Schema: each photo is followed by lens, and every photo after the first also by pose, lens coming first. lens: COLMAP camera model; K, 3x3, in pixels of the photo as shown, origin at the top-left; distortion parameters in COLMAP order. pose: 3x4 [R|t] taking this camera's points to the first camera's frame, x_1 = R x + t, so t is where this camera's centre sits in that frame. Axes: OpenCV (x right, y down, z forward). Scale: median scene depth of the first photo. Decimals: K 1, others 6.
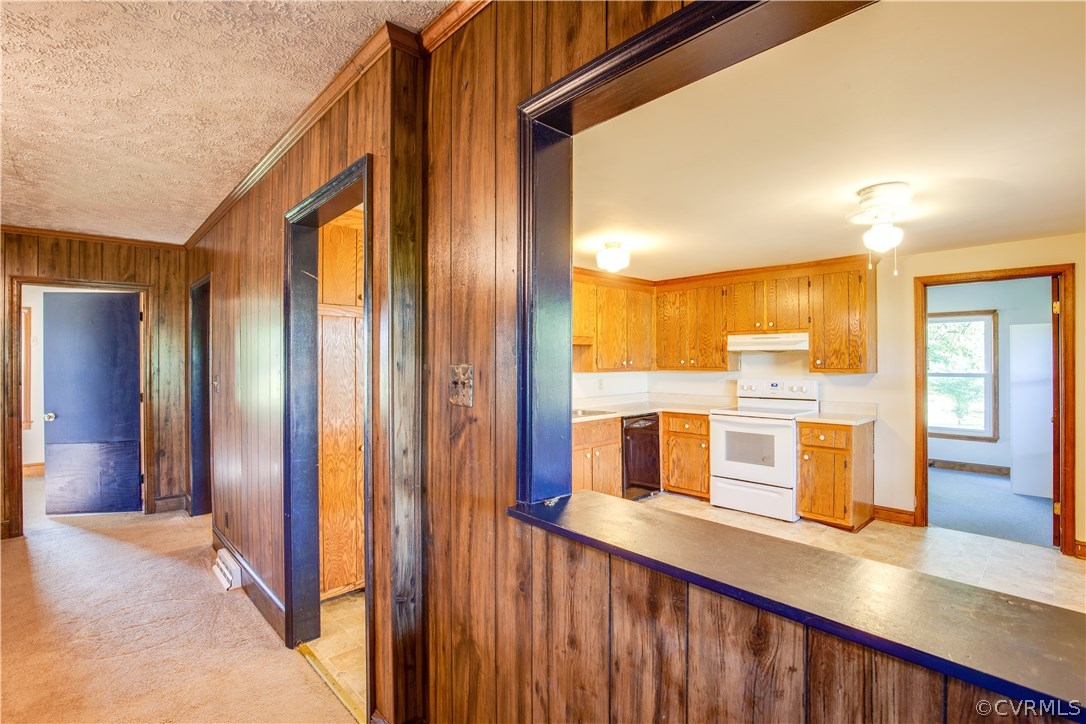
lens RADIAL K [[505.4, 0, 538.0], [0, 505.4, 361.3], [0, 0, 1]] dist [-0.033804, 0.006696]
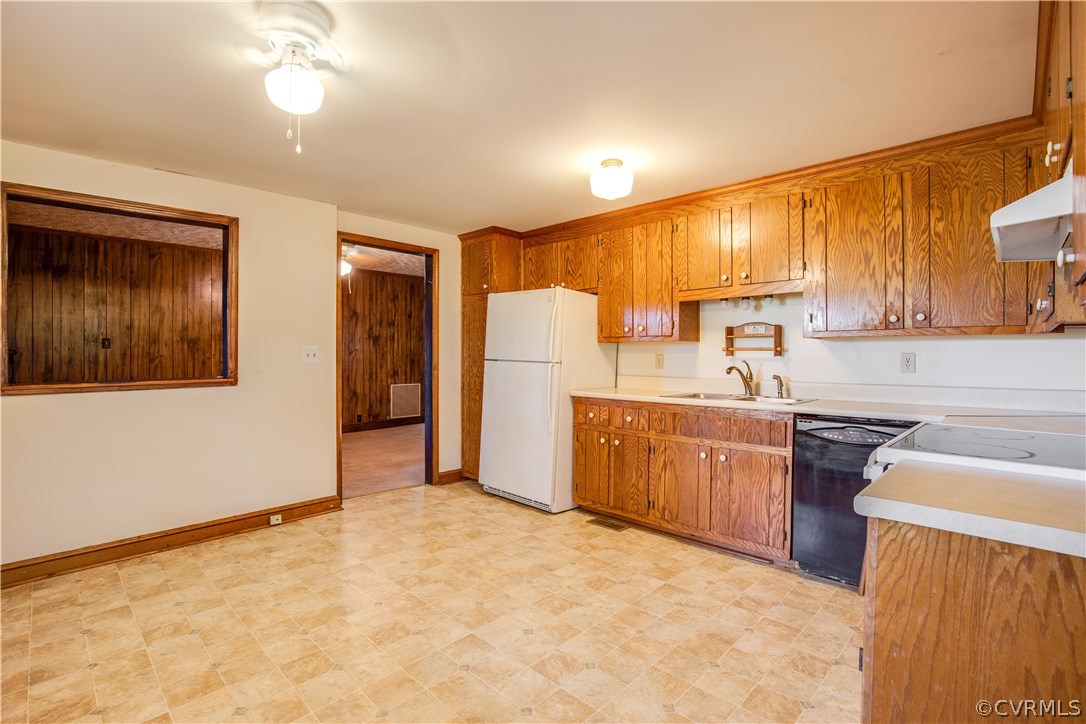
lens RADIAL K [[500.8, 0, 544.8], [0, 500.8, 359.7], [0, 0, 1]] dist [-0.037960, 0.009188]
pose [[0.052975, 0.015349, -0.998478, 0.759649], [0.000076, 0.999882, 0.015375, 0.043321], [0.998596, -0.000891, 0.052968, 0.733036]]
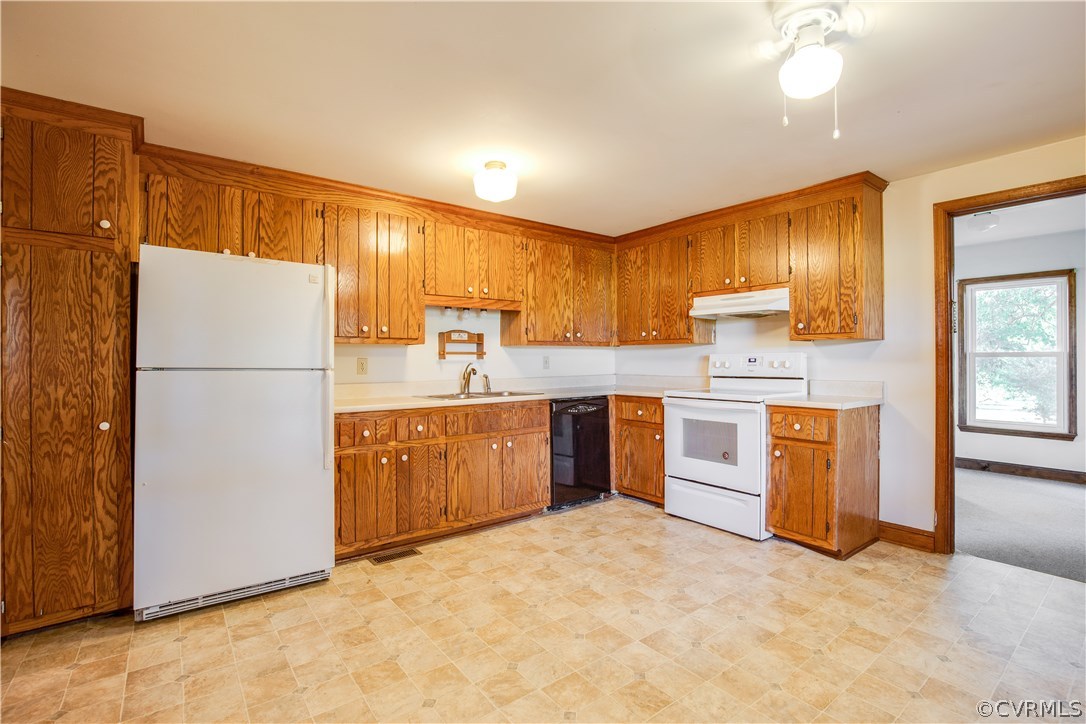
lens RADIAL K [[500.8, 0, 544.8], [0, 500.8, 359.7], [0, 0, 1]] dist [-0.037960, 0.009188]
pose [[0.995181, -0.001033, -0.098052, 0.250635], [0.001350, 0.999994, 0.003159, 0.047995], [0.098049, -0.003276, 0.995176, 0.226502]]
